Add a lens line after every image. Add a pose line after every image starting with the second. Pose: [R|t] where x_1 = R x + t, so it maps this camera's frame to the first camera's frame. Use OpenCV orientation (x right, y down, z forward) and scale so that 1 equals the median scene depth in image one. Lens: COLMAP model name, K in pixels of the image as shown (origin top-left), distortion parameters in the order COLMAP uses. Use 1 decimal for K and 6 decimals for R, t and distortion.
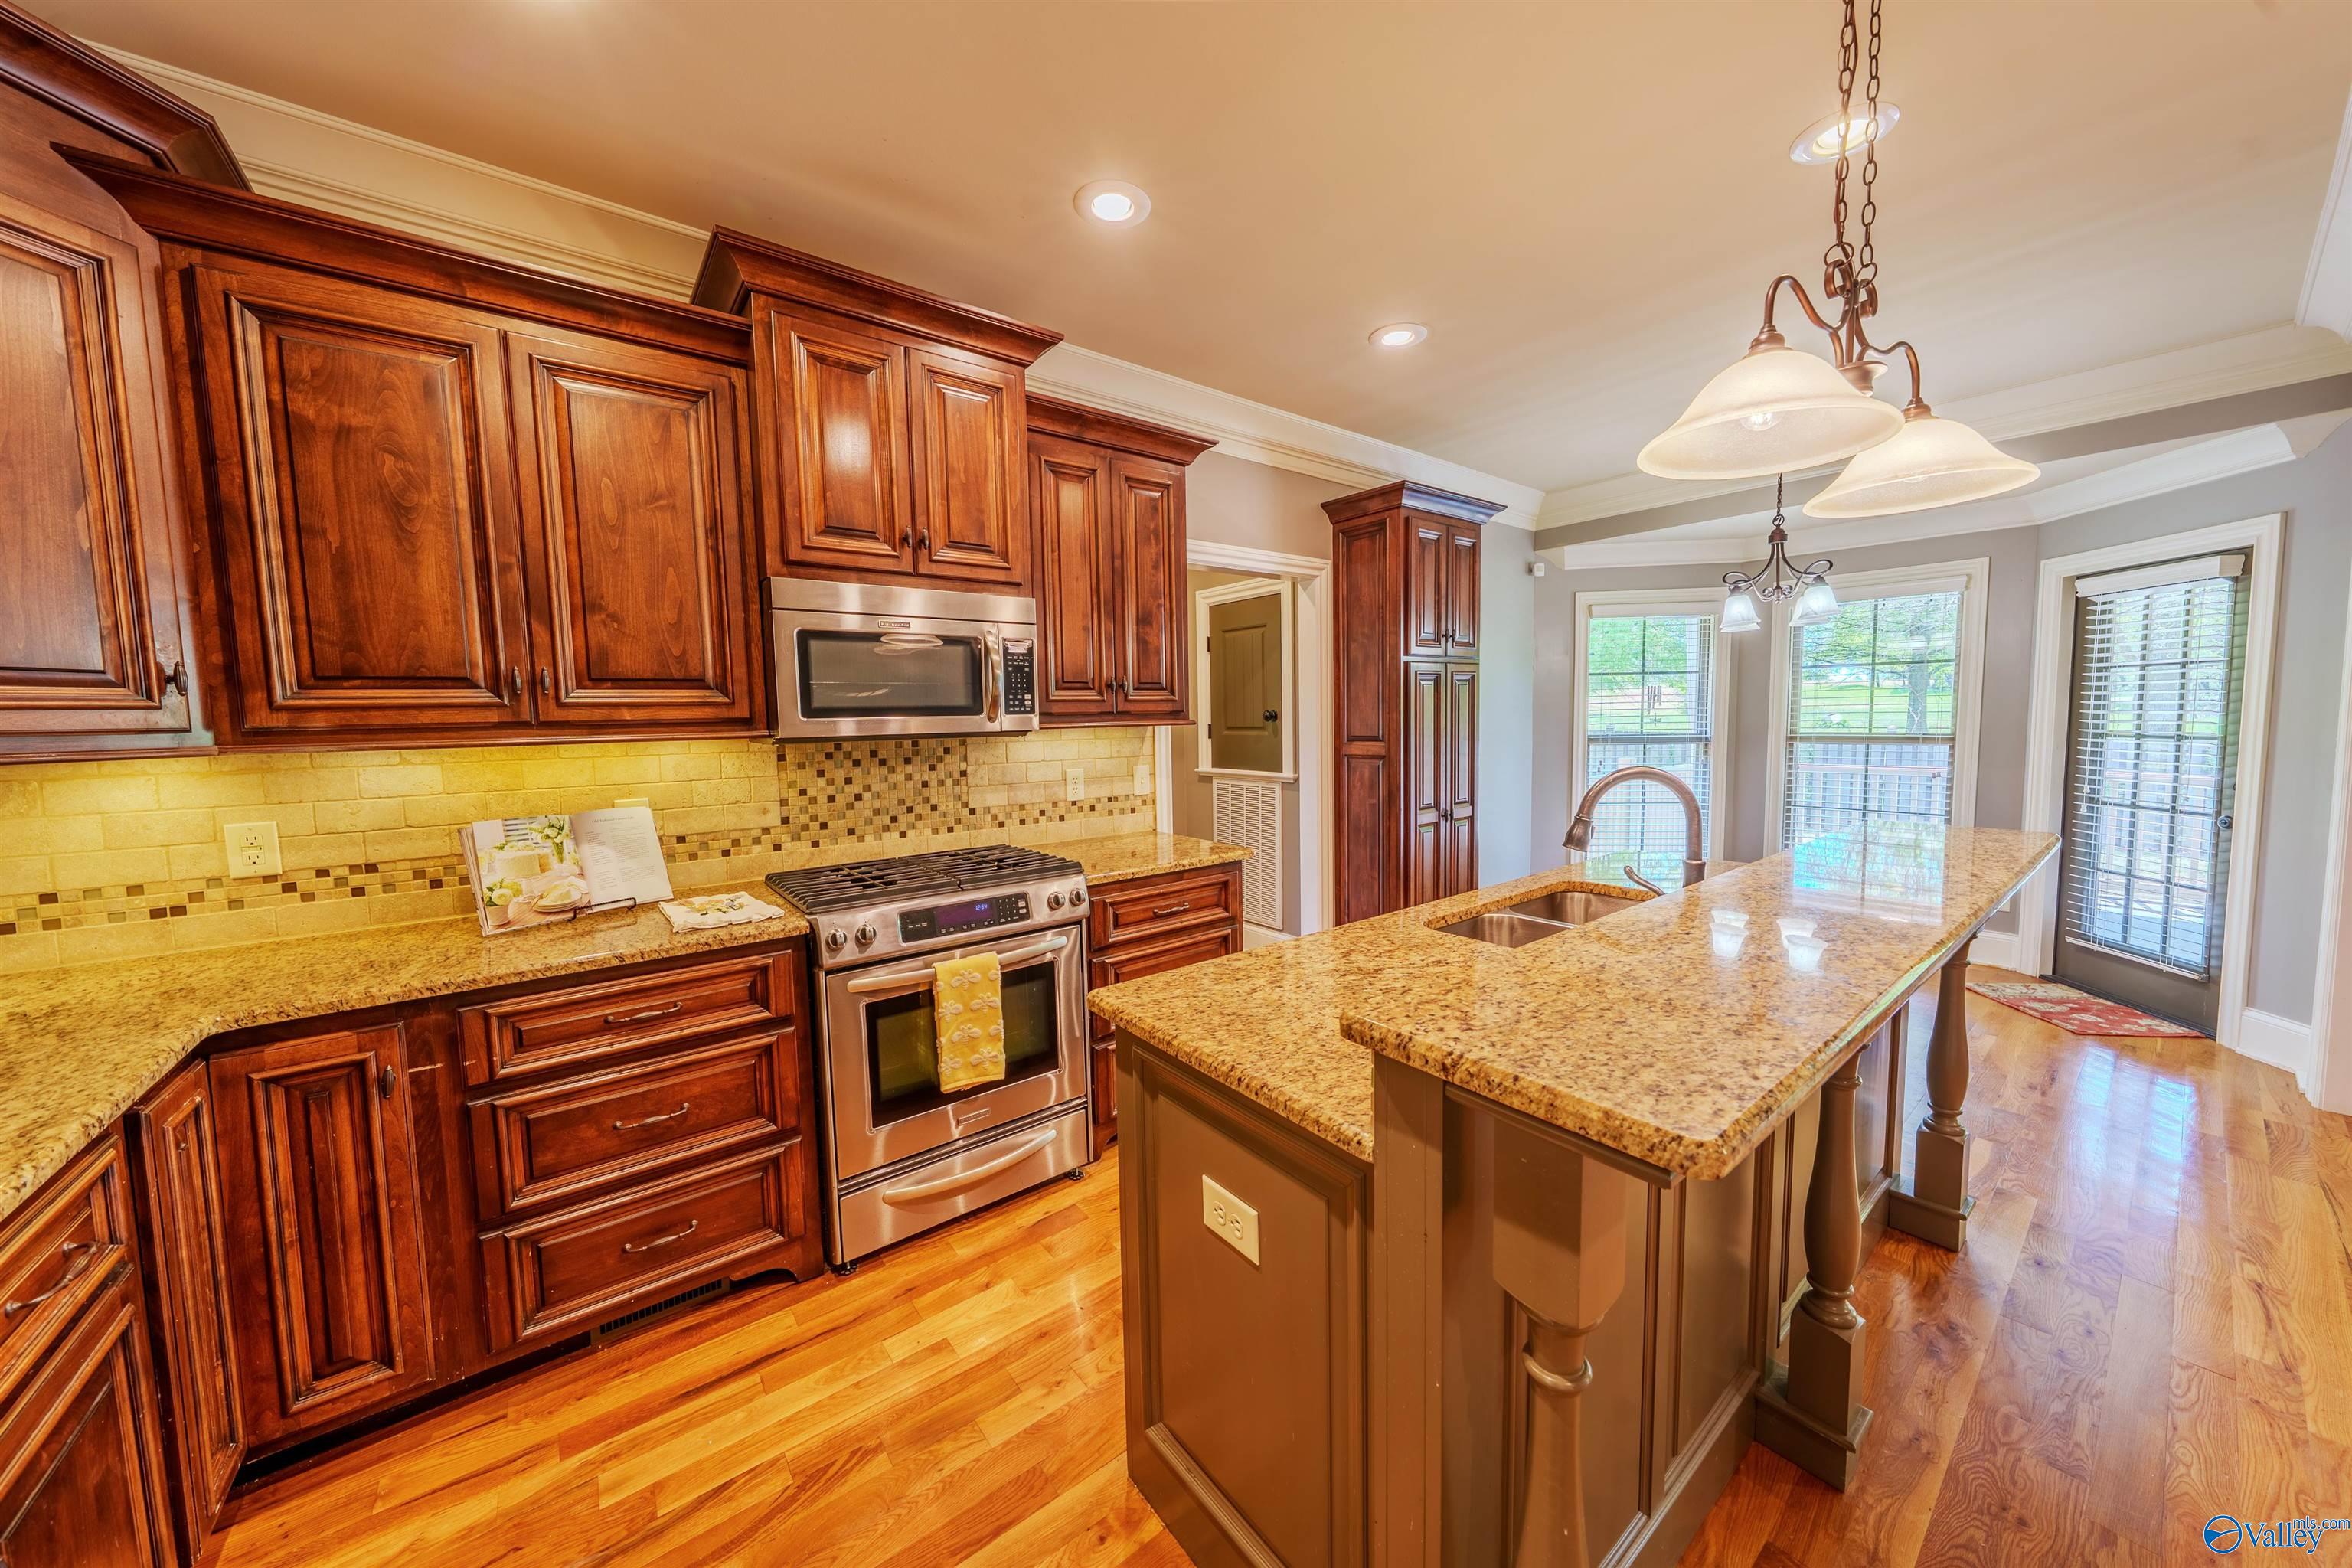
lens RADIAL K [[798.4, 0, 1191.6], [0, 798.4, 774.2], [0, 0, 1]] dist [-0.005745, 0.000609]
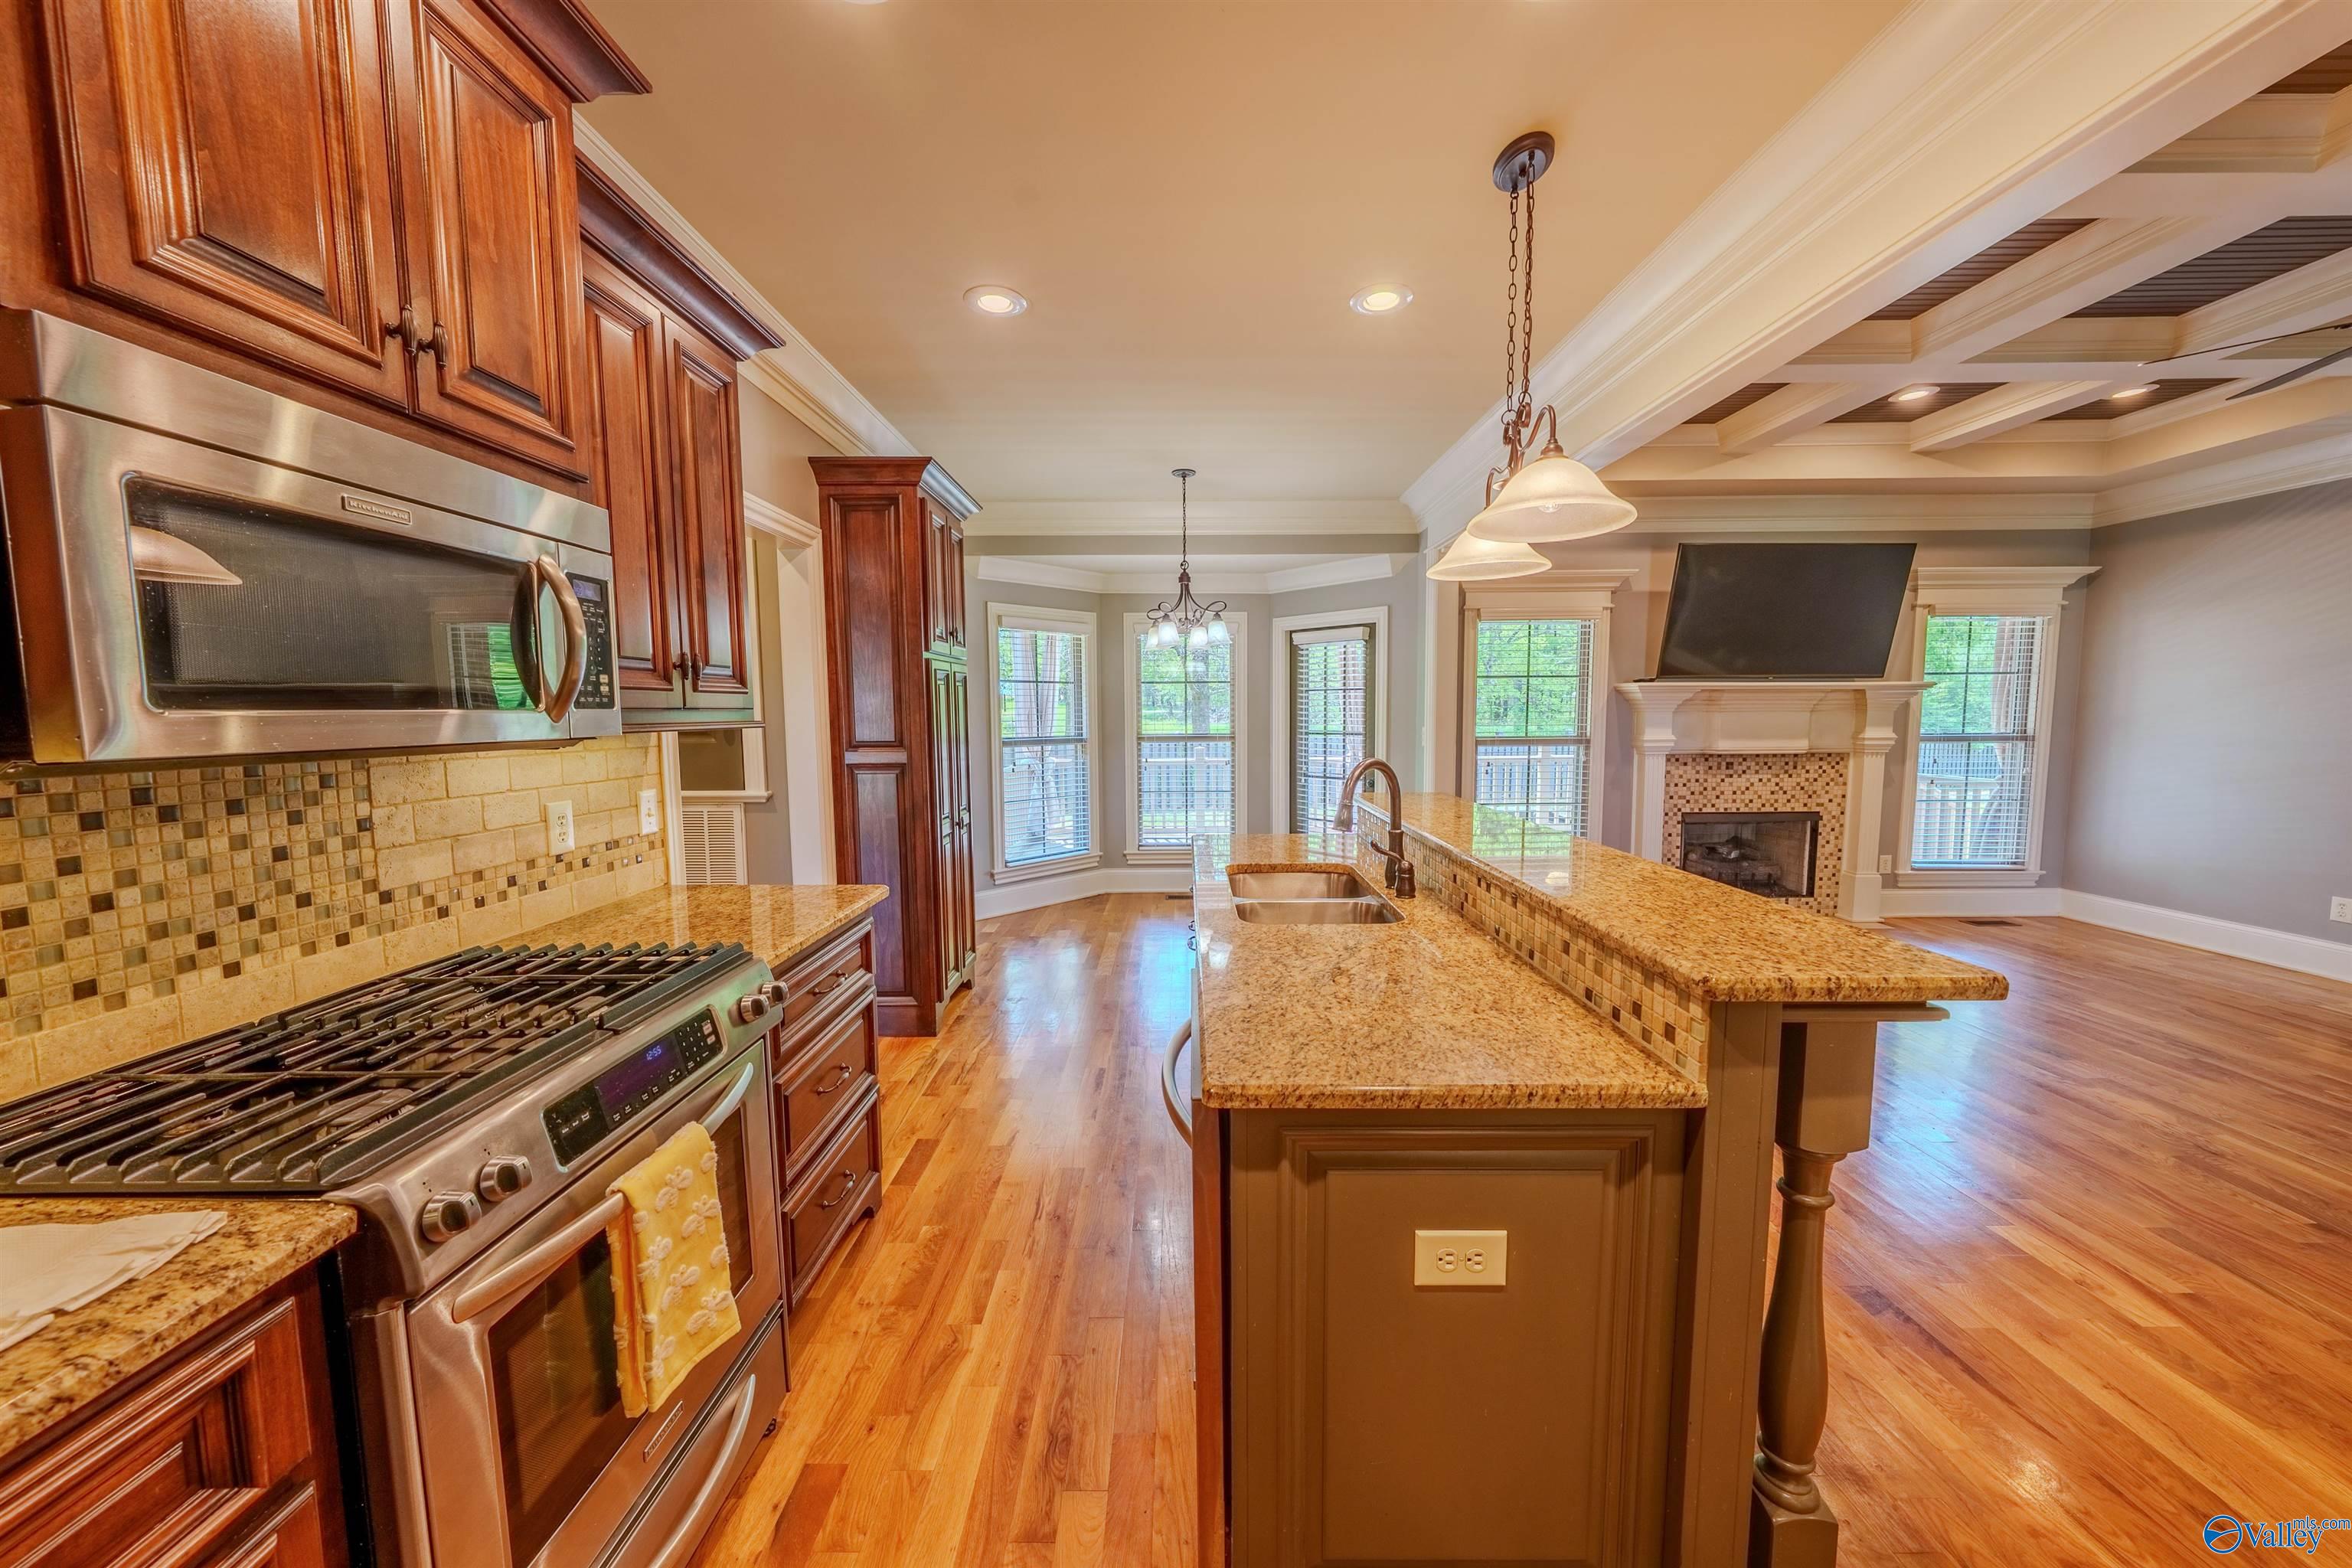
lens RADIAL K [[798.4, 0, 1171.7], [0, 798.4, 785.3], [0, 0, 1]] dist [-0.005745, 0.000609]
pose [[0.626890, -0.058755, 0.776889, -0.375990], [0.054467, 0.998018, 0.031529, -0.014546], [-0.777202, 0.022550, 0.628847, 0.299158]]
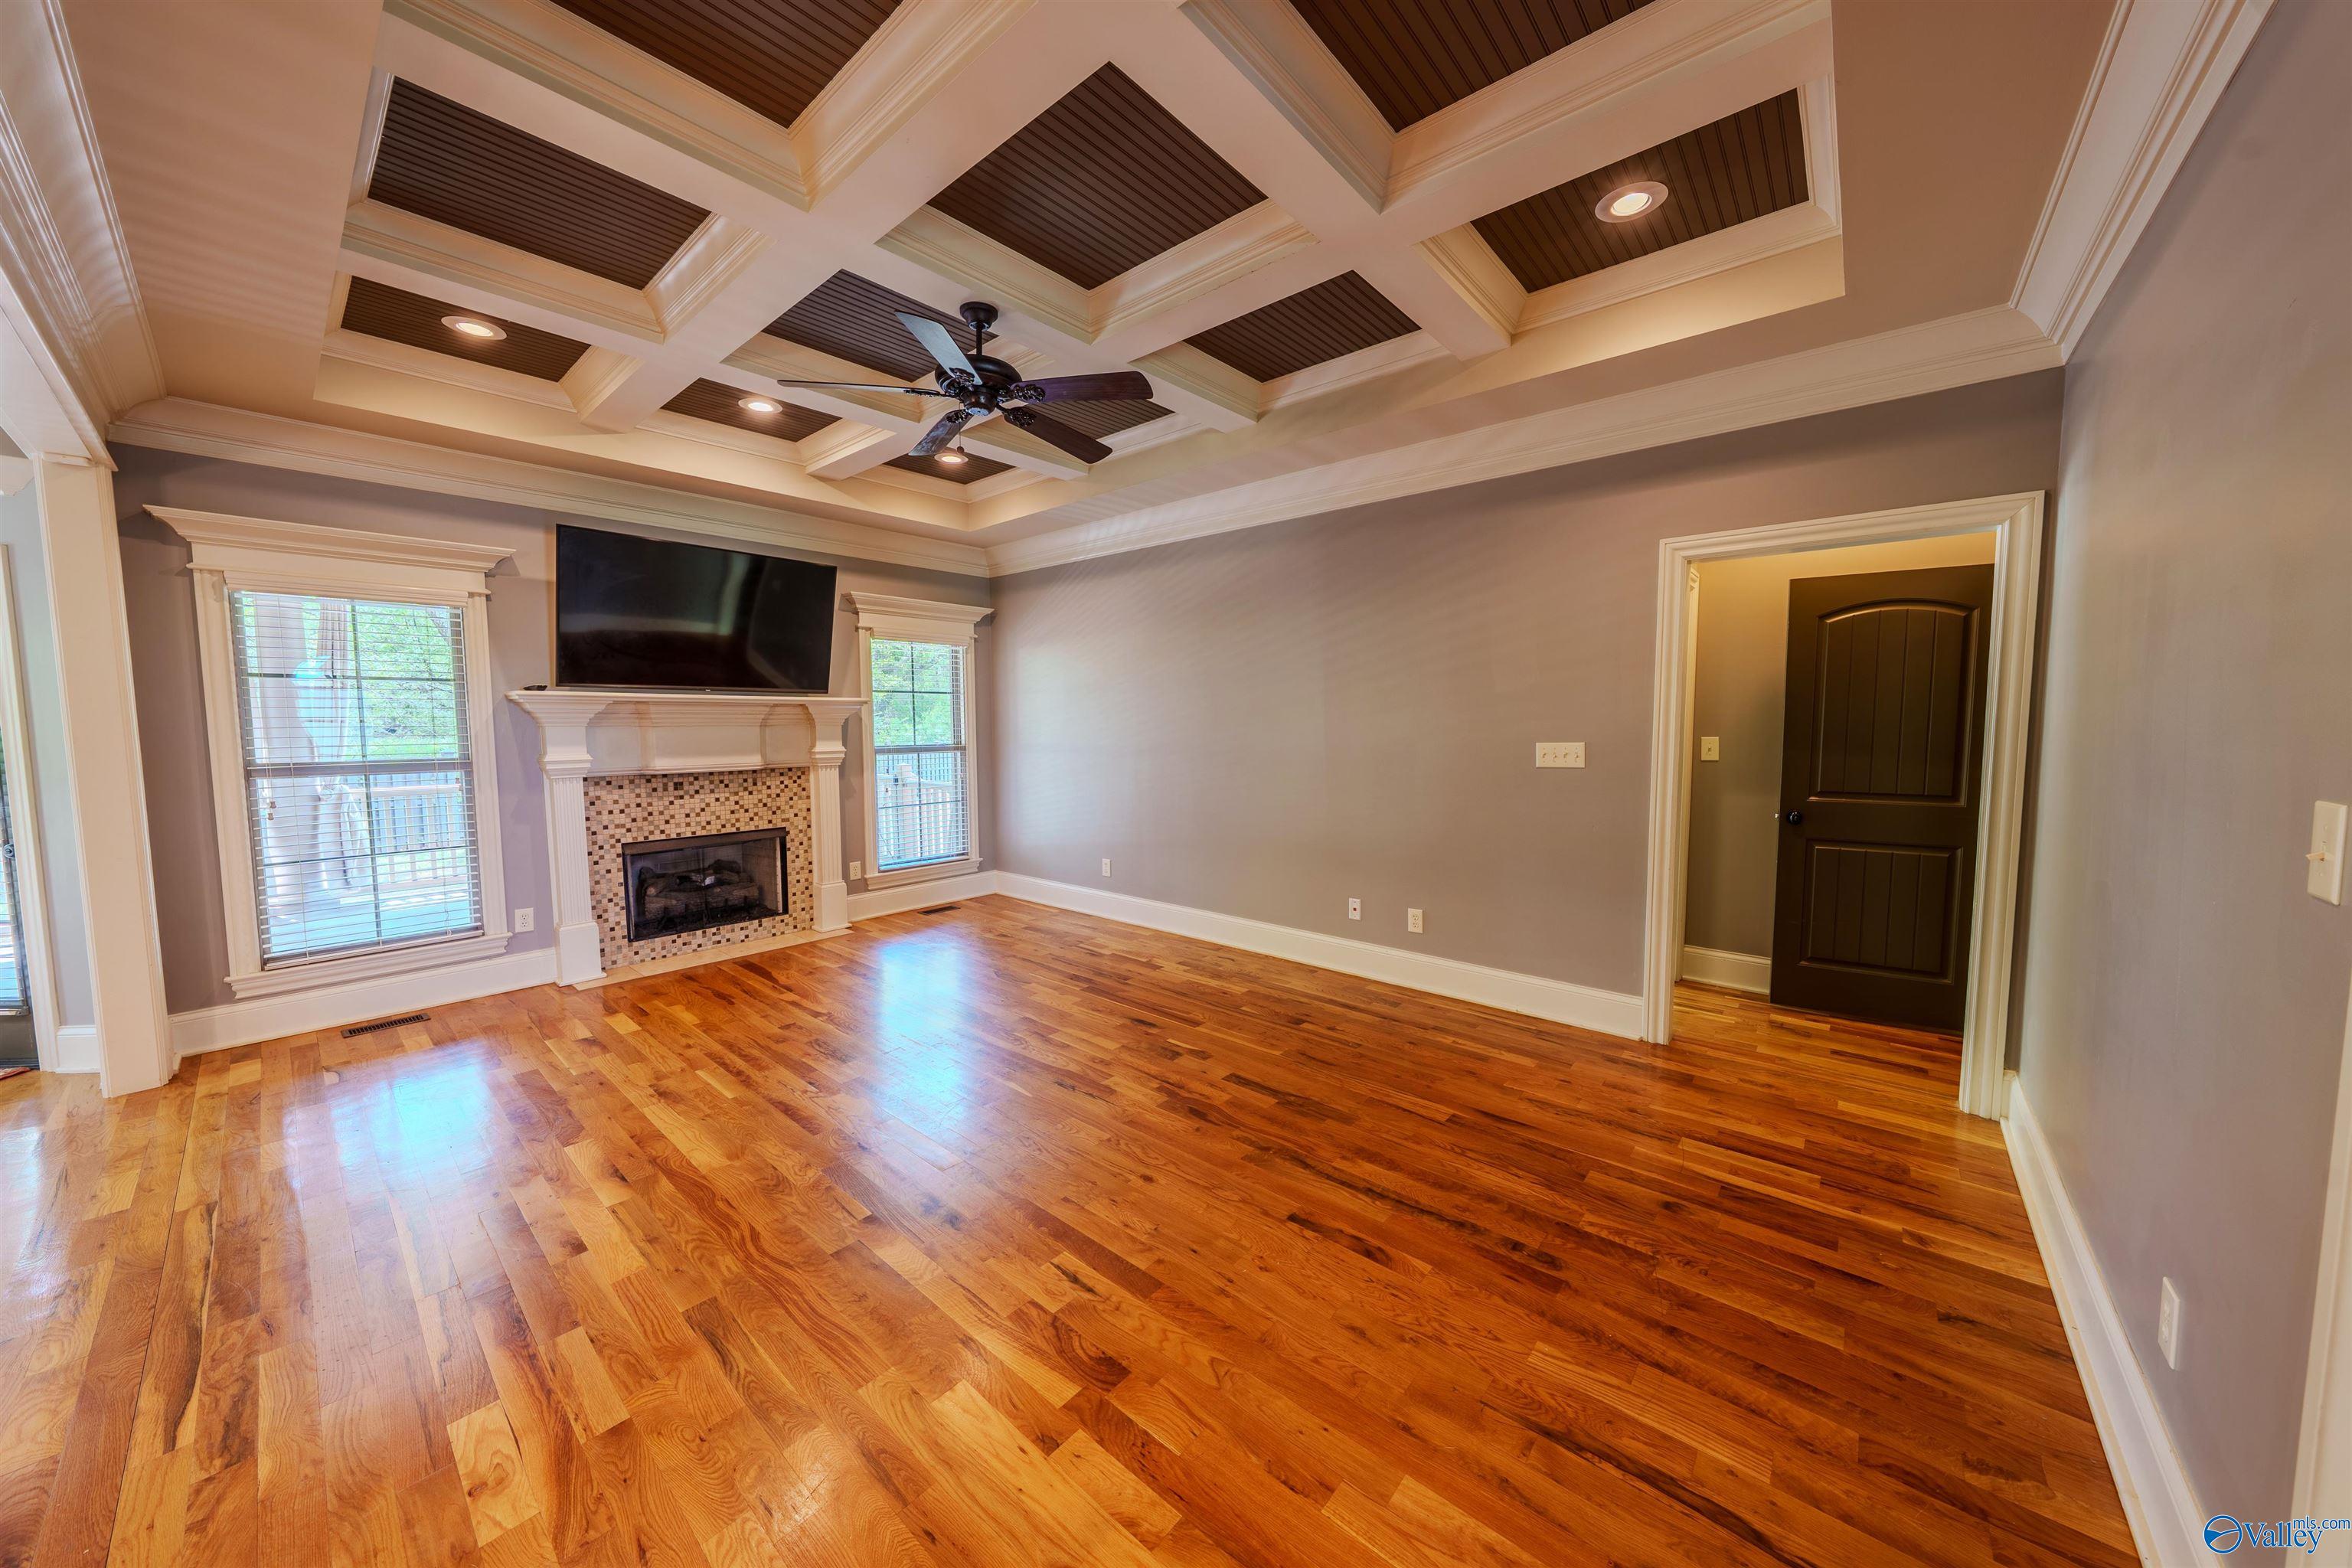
lens RADIAL K [[798.4, 0, 1171.8], [0, 798.4, 778.4], [0, 0, 1]] dist [-0.005745, 0.000609]
pose [[-0.184380, -0.054106, 0.981365, 0.084536], [0.079964, 0.994348, 0.069845, 0.021480], [-0.979597, 0.091352, -0.179011, -0.296985]]
